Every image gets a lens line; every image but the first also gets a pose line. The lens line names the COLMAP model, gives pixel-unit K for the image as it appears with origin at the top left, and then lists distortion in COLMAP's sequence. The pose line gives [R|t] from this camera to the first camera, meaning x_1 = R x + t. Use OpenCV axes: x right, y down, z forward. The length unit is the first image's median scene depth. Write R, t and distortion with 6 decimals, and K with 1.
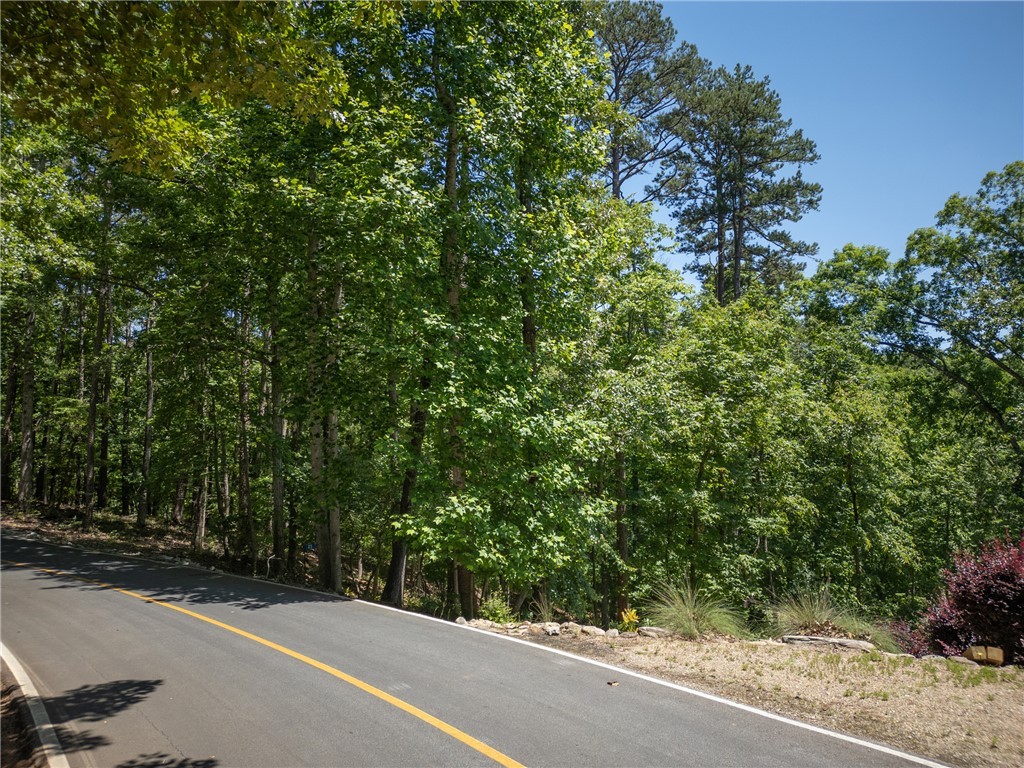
lens RADIAL K [[694.6, 0, 511.7], [0, 694.6, 385.6], [0, 0, 1]] dist [0.010501, -0.006123]
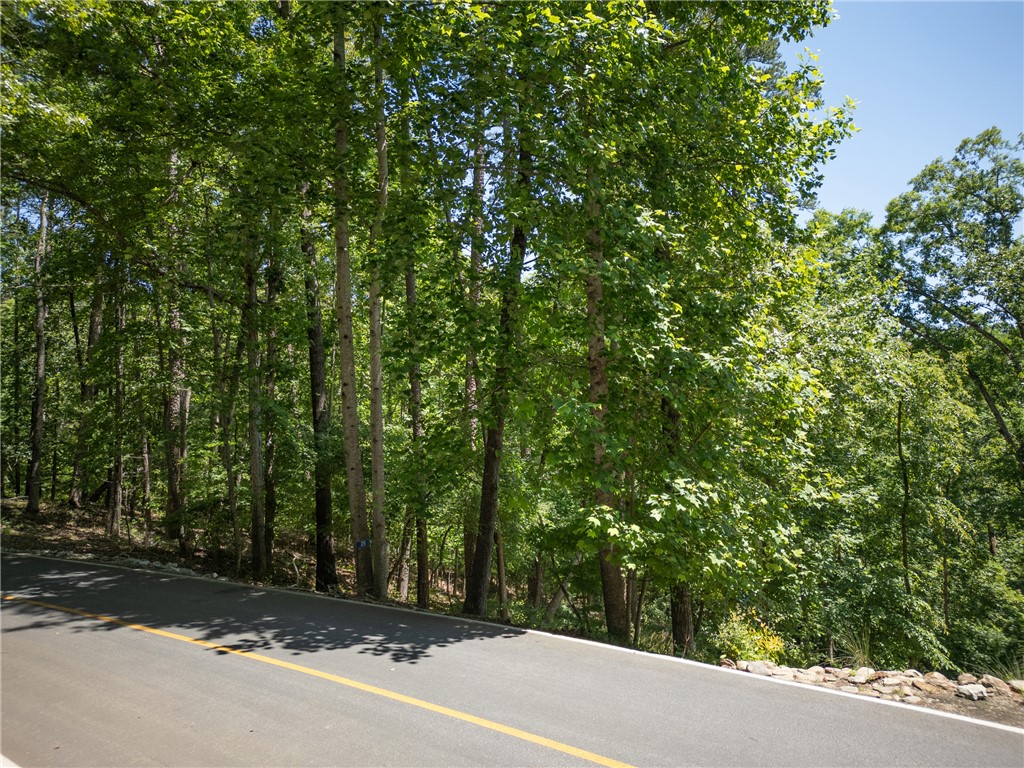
lens RADIAL K [[688.3, 0, 512.9], [0, 688.3, 422.1], [0, 0, 1]] dist [0.005065, -0.000304]
pose [[0.986416, -0.002249, 0.164252, -0.246896], [-0.012973, 0.995716, 0.091548, 0.028728], [-0.163754, -0.092435, 0.982161, 0.247044]]
